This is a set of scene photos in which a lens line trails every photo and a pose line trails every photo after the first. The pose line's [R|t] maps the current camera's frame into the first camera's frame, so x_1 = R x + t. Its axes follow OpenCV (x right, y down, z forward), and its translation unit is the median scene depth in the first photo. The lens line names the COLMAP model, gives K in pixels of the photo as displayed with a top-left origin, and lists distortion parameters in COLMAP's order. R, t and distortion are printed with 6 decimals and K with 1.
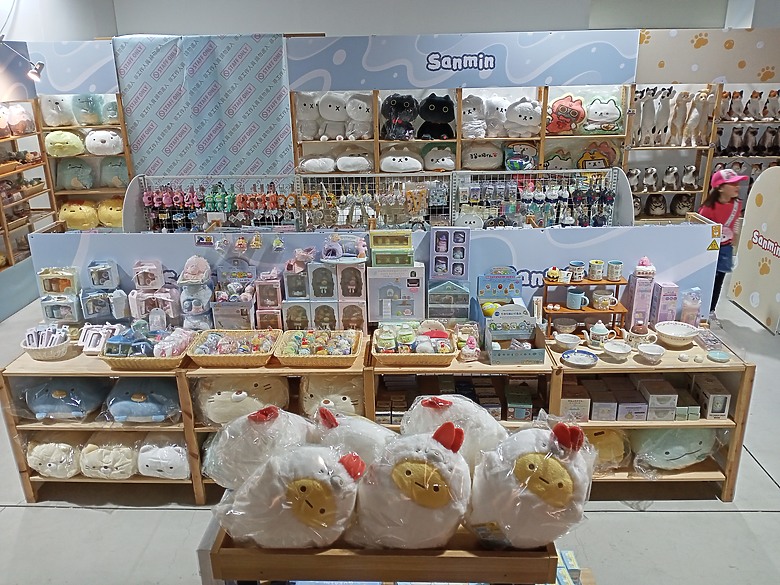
lens RADIAL K [[636.4, 0, 392.7], [0, 636.4, 298.8], [0, 0, 1]] dist [0.042268, -0.080553]
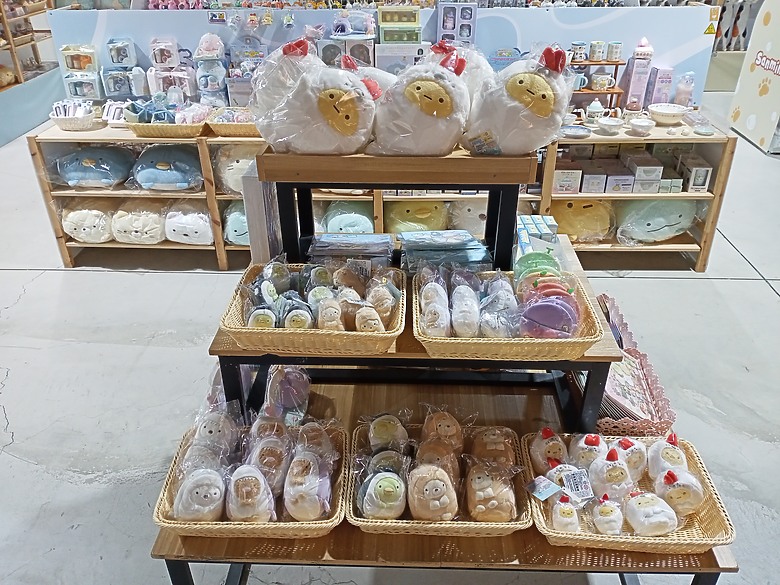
lens RADIAL K [[636.4, 0, 391.2], [0, 636.4, 298.4], [0, 0, 1]] dist [0.042268, -0.080553]
pose [[0.999892, 0.014560, -0.001739, -0.007148], [-0.013991, 0.982822, 0.184026, 0.165874], [0.004388, -0.183981, 0.982920, -0.096912]]
